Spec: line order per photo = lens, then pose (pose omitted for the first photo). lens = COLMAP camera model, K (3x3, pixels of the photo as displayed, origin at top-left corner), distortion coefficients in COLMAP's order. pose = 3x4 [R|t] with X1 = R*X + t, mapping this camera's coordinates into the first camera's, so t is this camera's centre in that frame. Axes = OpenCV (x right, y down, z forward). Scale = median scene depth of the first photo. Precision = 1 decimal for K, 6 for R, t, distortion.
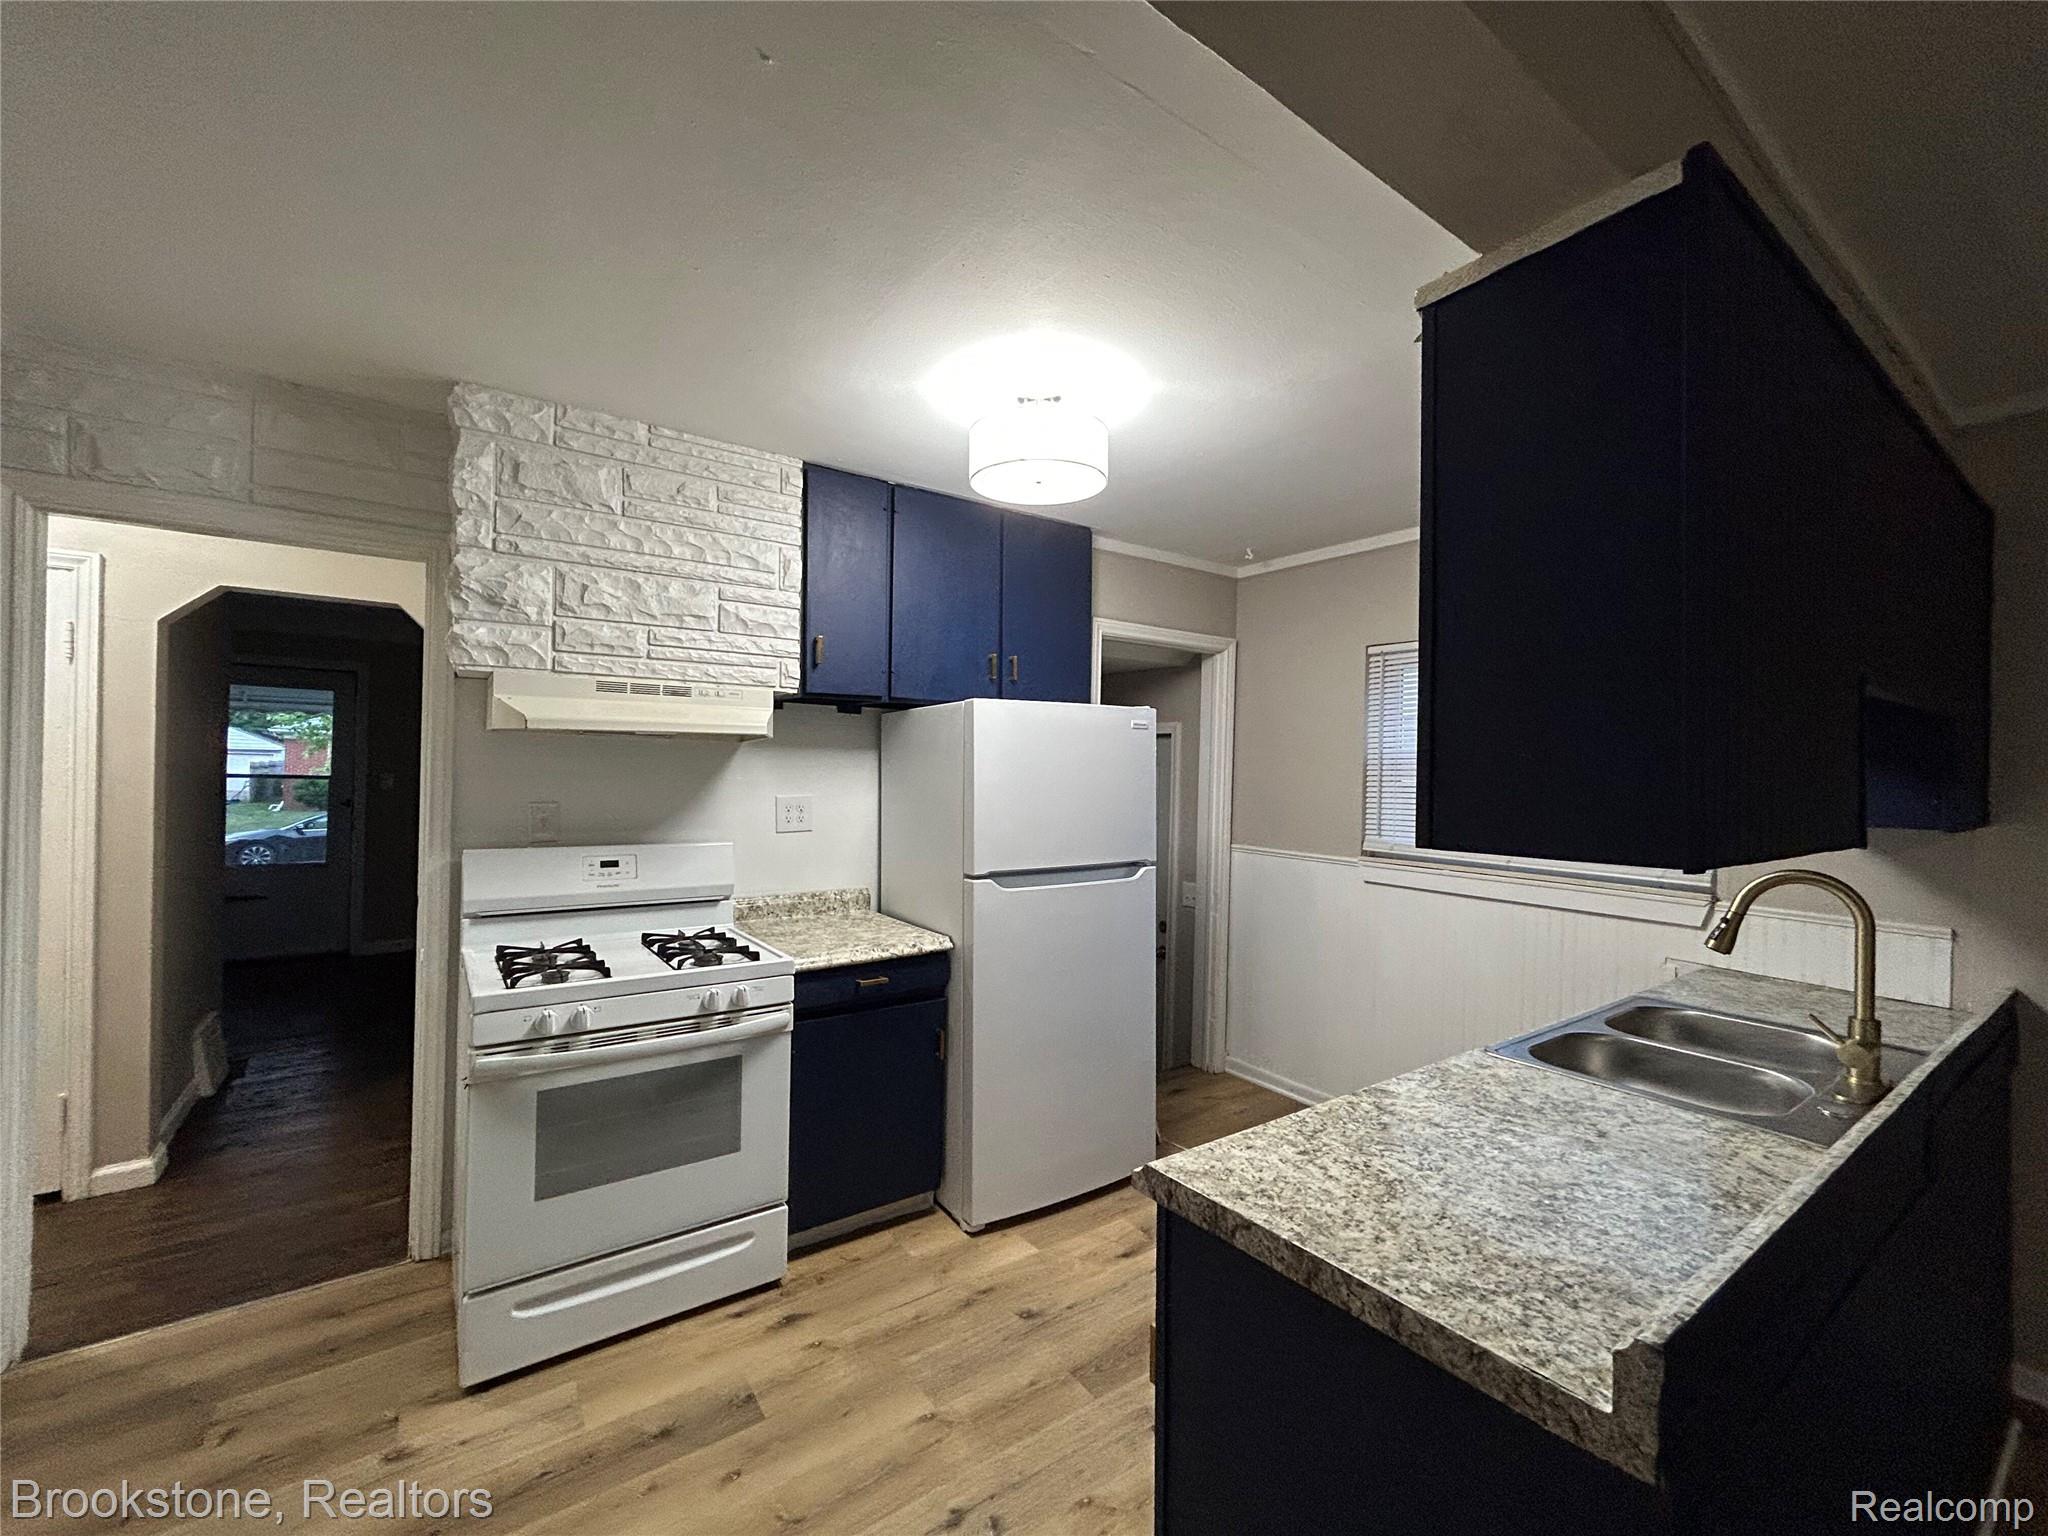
lens RADIAL K [[830.5, 0, 1025.3], [0, 830.5, 769.7], [0, 0, 1]] dist [-0.001709, 0.000049]
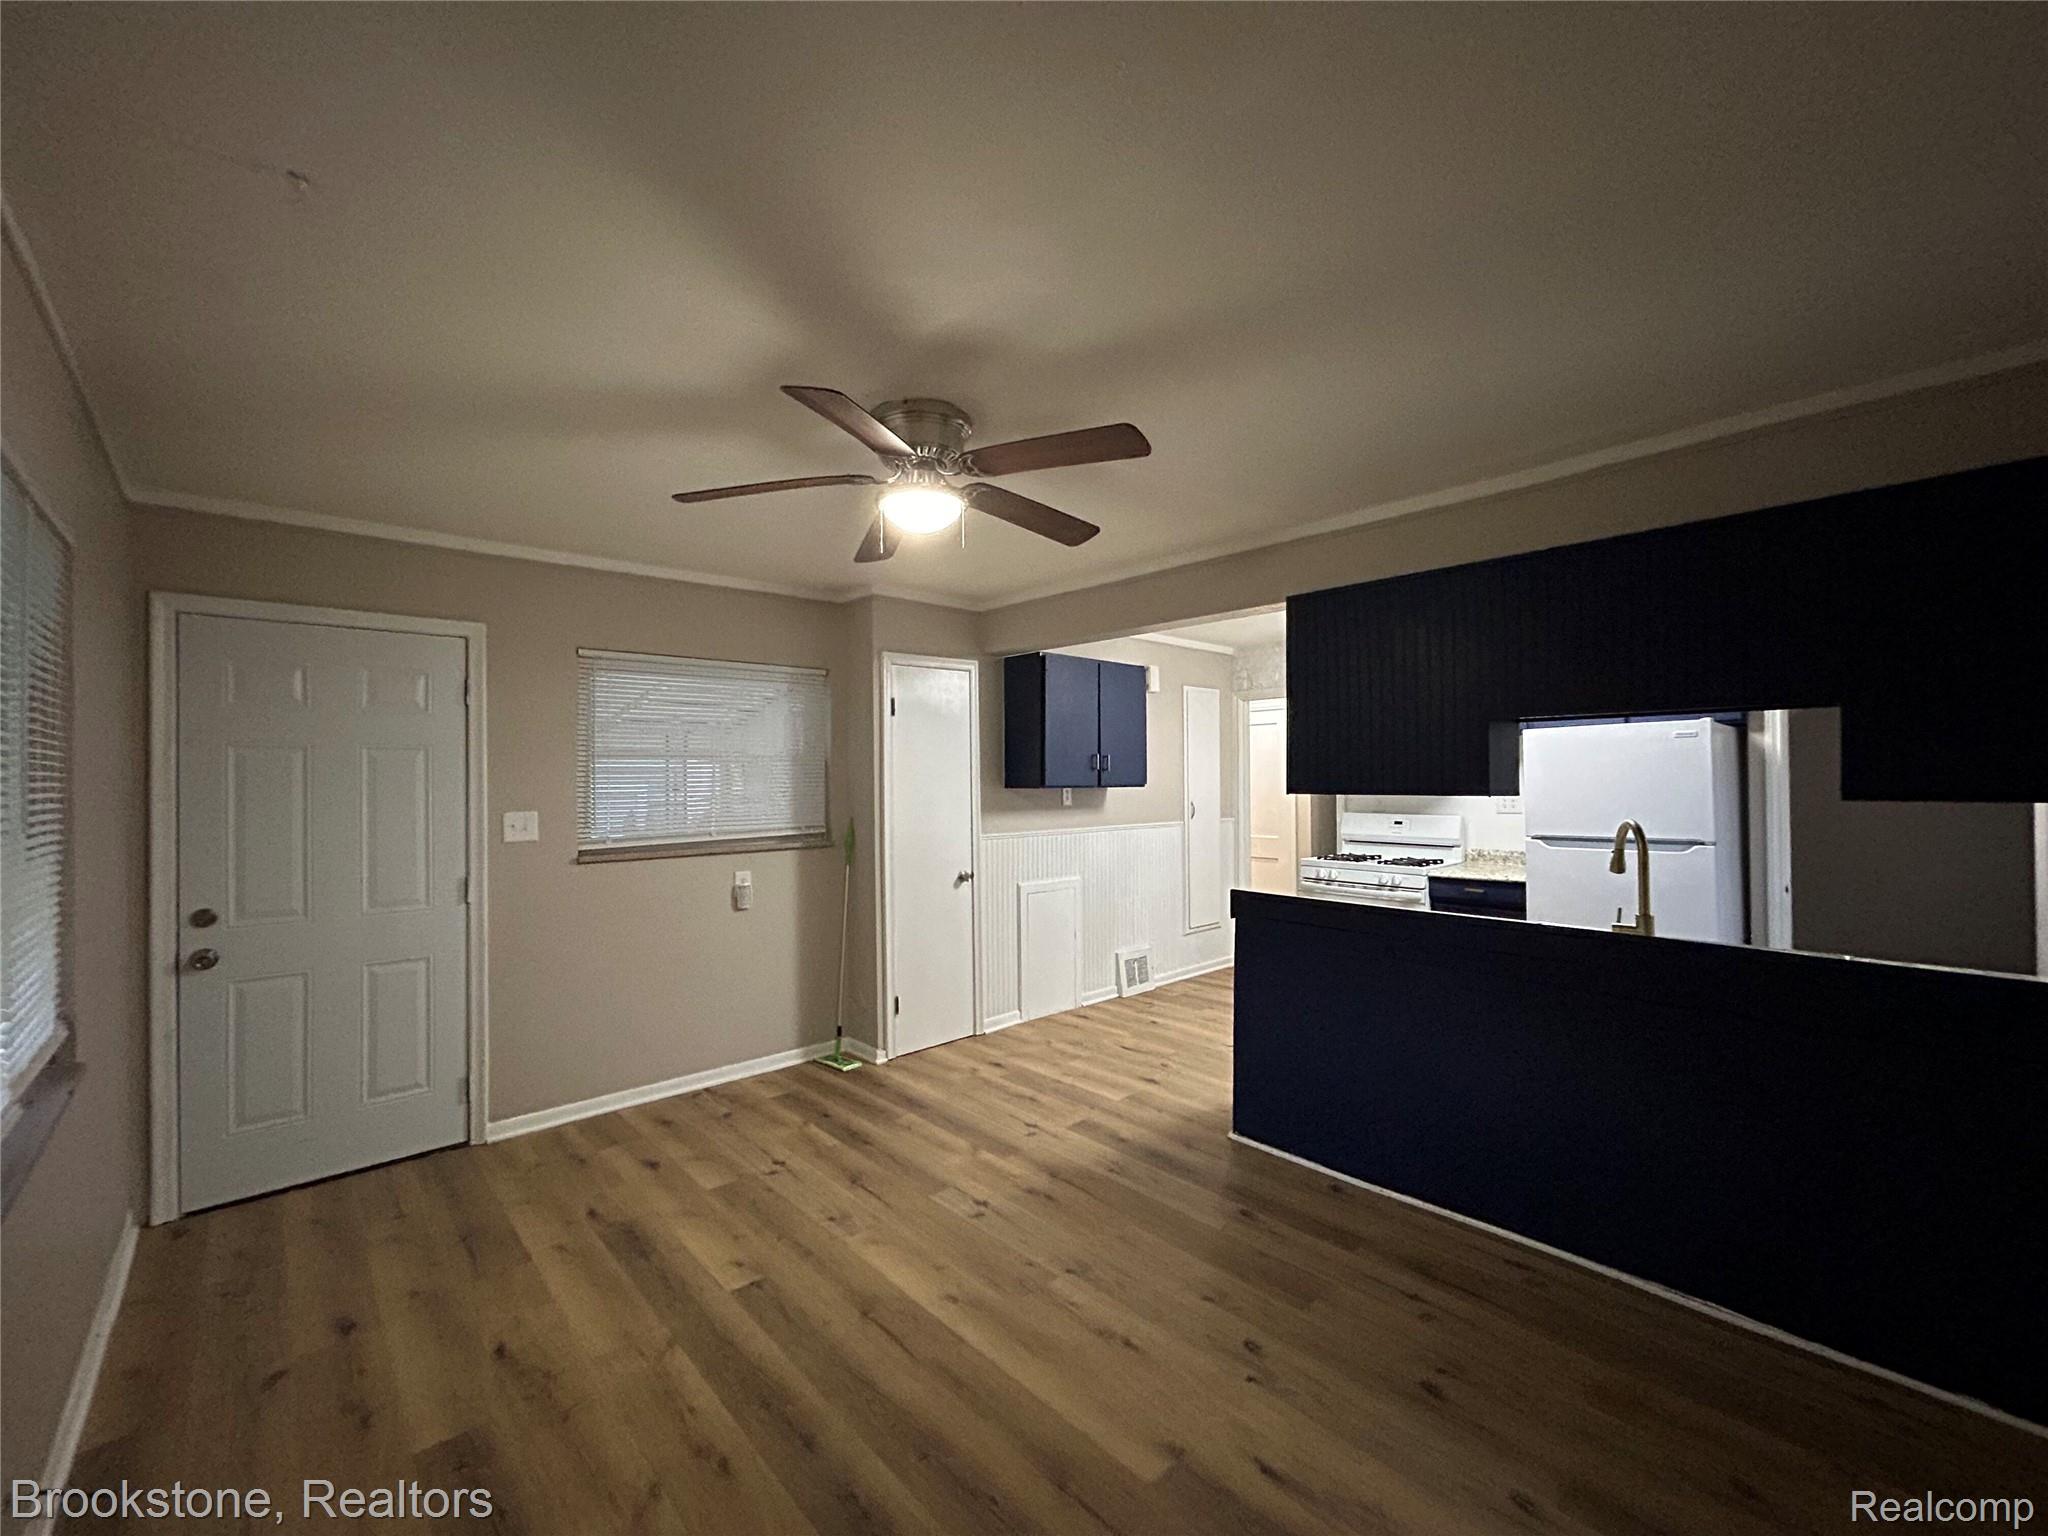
lens RADIAL K [[830.5, 0, 1022.7], [0, 830.5, 768.0], [0, 0, 1]] dist [0.000338, 0.000392]
pose [[0.133030, -0.035666, -0.990470, 1.533976], [0.006569, 0.999362, -0.035104, 0.045018], [0.991090, -0.001837, 0.133180, -0.233064]]
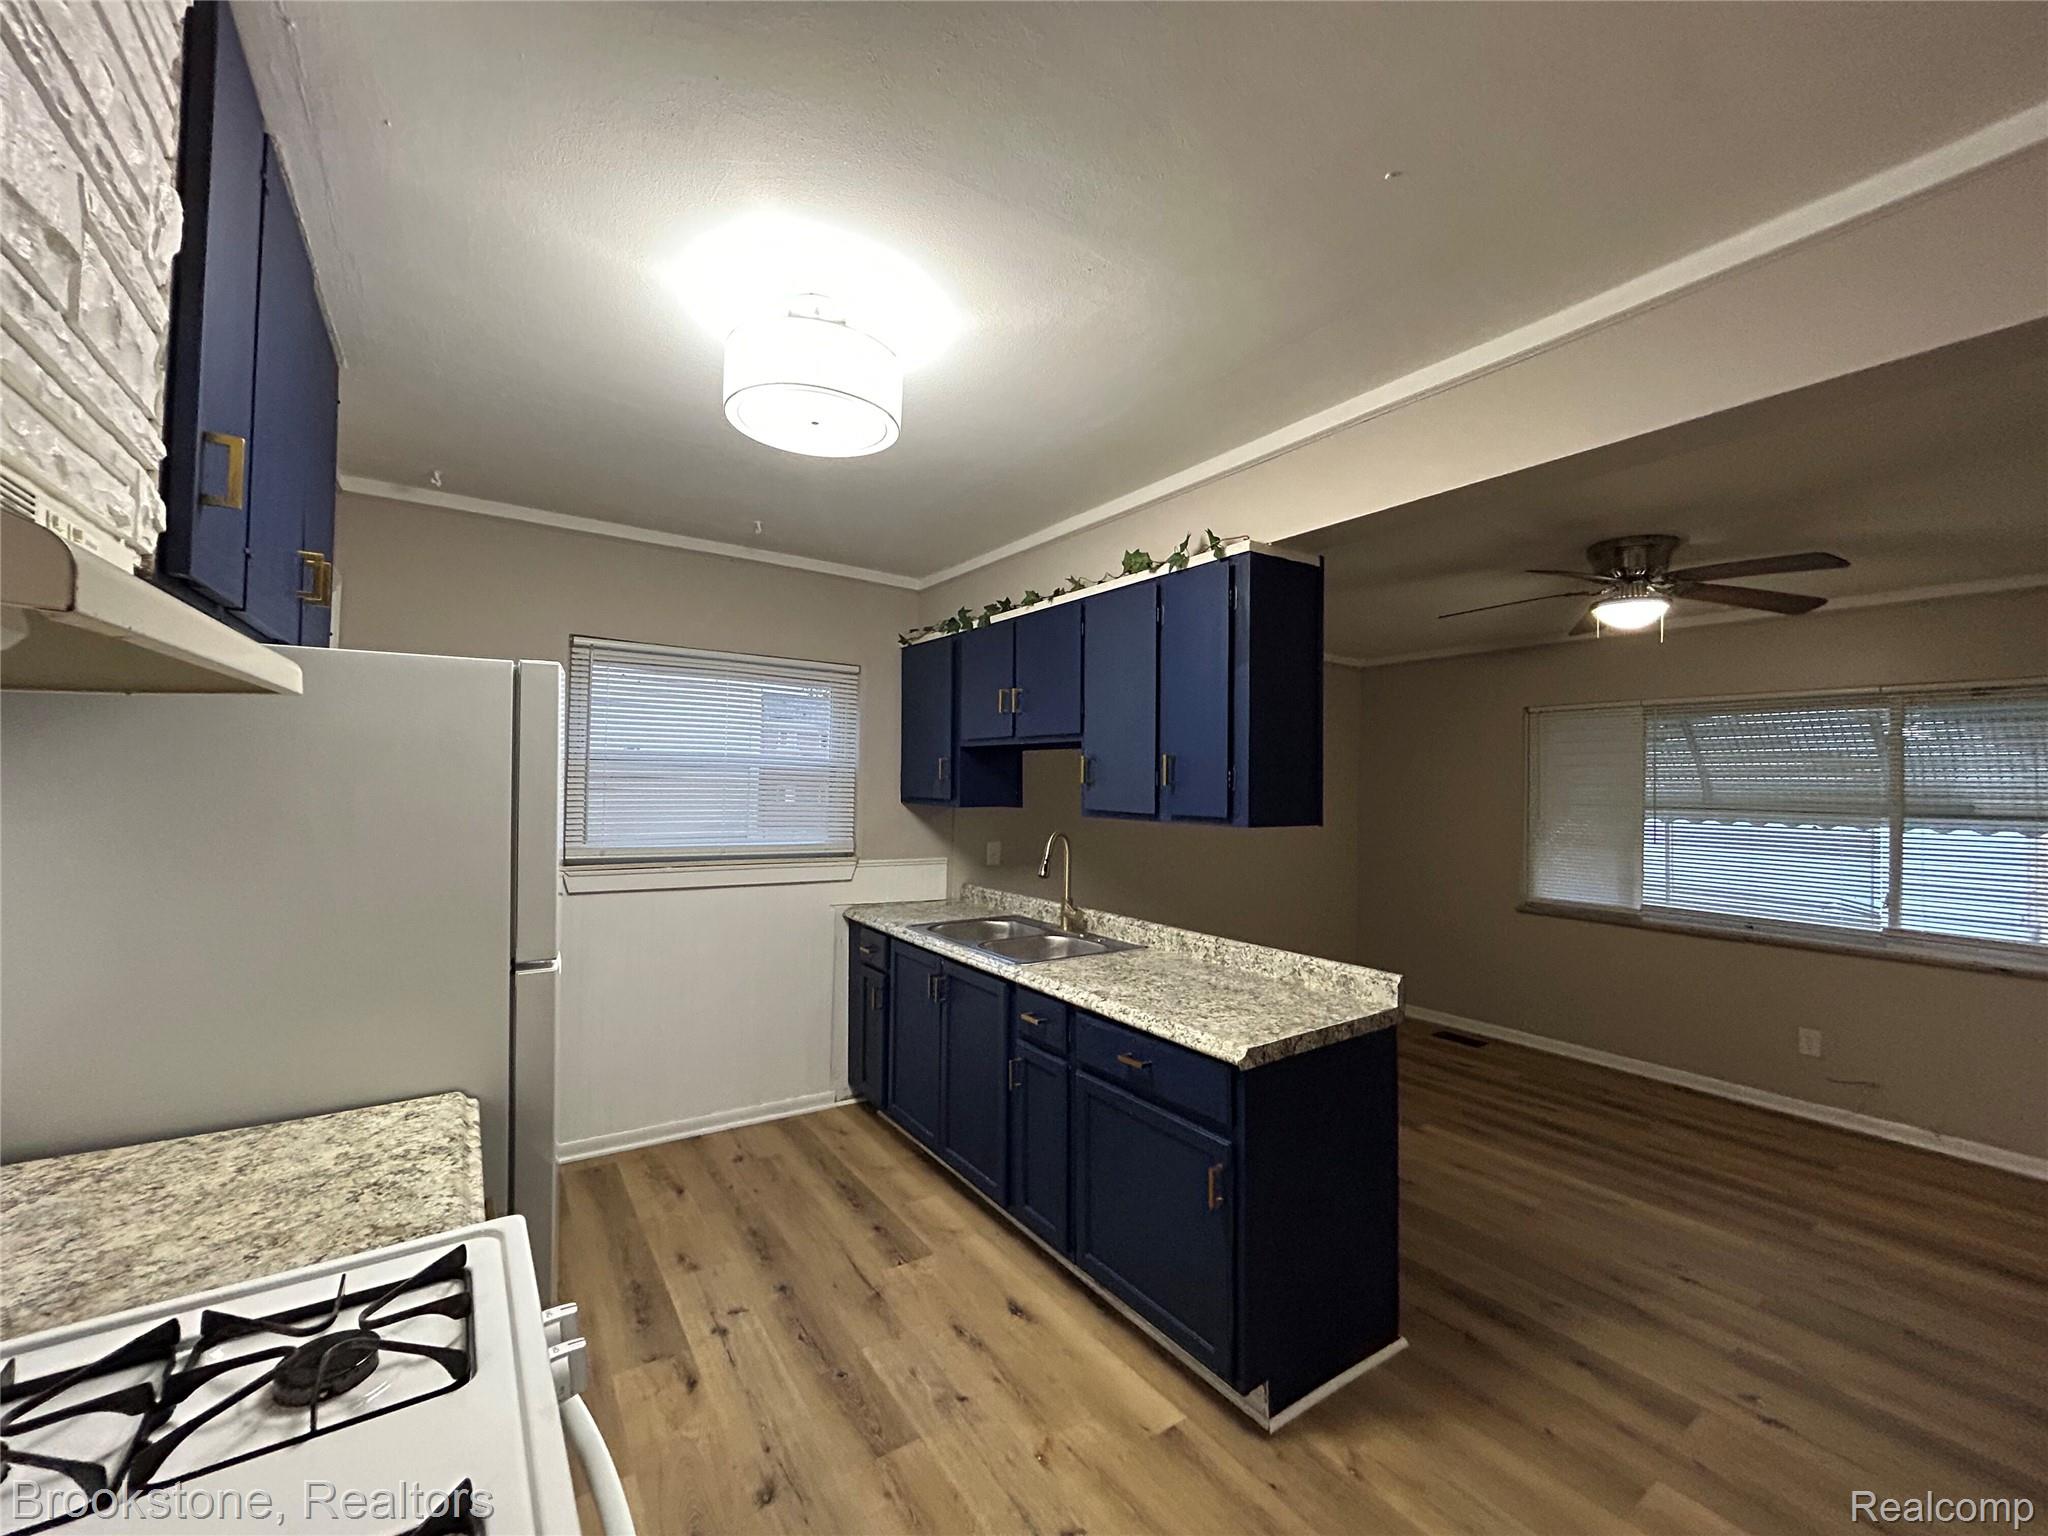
lens RADIAL K [[827.9, 0, 1018.5], [0, 827.9, 759.4], [0, 0, 1]] dist [0.000994, 0.000155]
pose [[0.020650, 0.007680, 0.999757, -0.694027], [-0.019996, 0.999774, -0.007267, -0.021463], [-0.999587, -0.019841, 0.020799, 0.693203]]
